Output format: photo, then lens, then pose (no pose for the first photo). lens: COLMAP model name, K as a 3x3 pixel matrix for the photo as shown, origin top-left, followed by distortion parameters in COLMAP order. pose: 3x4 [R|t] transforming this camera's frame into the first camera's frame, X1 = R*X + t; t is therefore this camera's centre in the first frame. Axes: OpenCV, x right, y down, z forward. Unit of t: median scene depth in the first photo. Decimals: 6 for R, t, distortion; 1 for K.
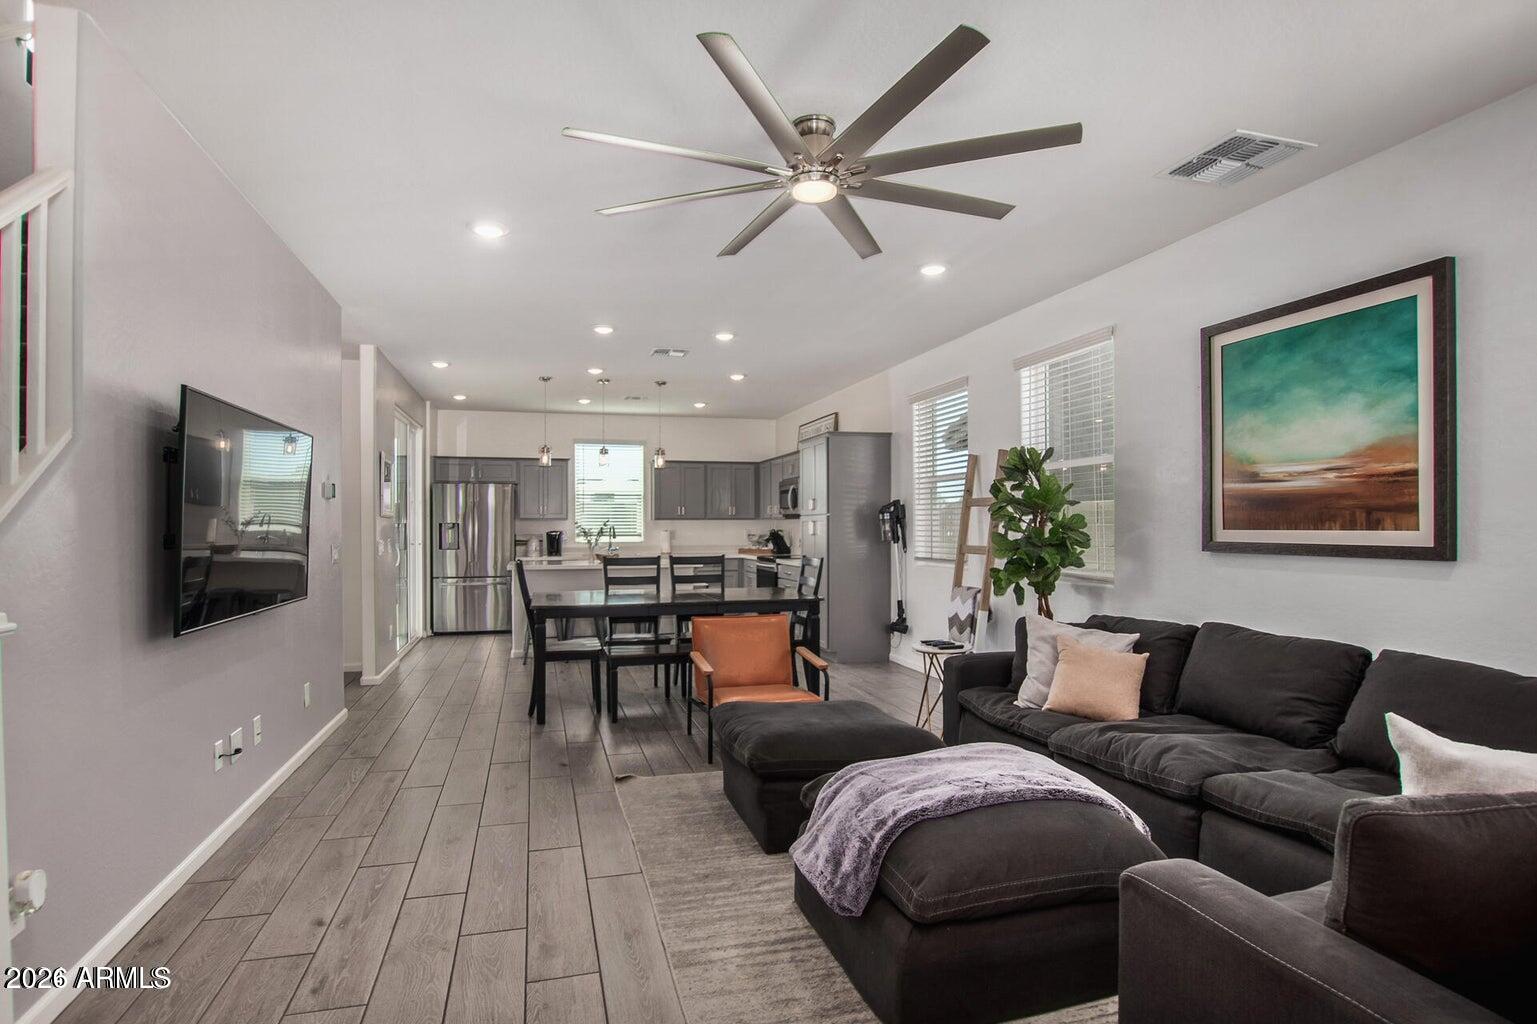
lens RADIAL K [[796.2, 0, 796.0], [0, 796.2, 525.1], [0, 0, 1]] dist [-0.023233, -0.000063]
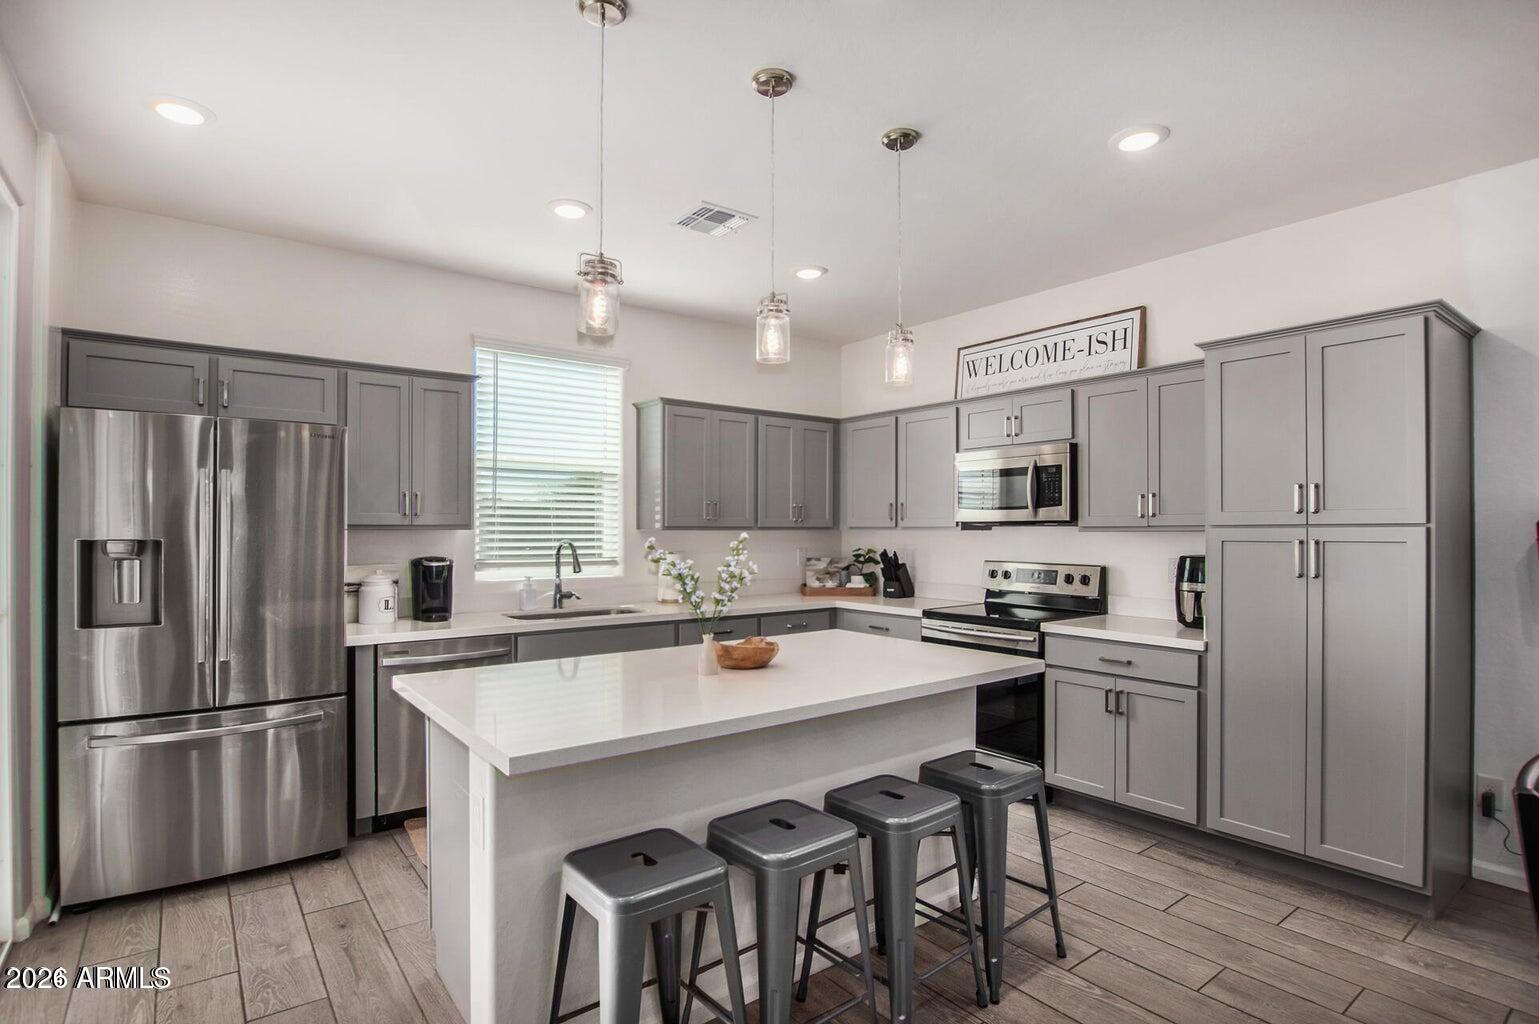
lens RADIAL K [[787.1, 0, 809.9], [0, 787.1, 527.0], [0, 0, 1]] dist [-0.027801, 0.001347]
pose [[0.936799, 0.006578, 0.349806, -0.678707], [-0.005762, 0.999978, -0.003374, -0.018228], [-0.349821, 0.001145, 0.936816, 1.455184]]
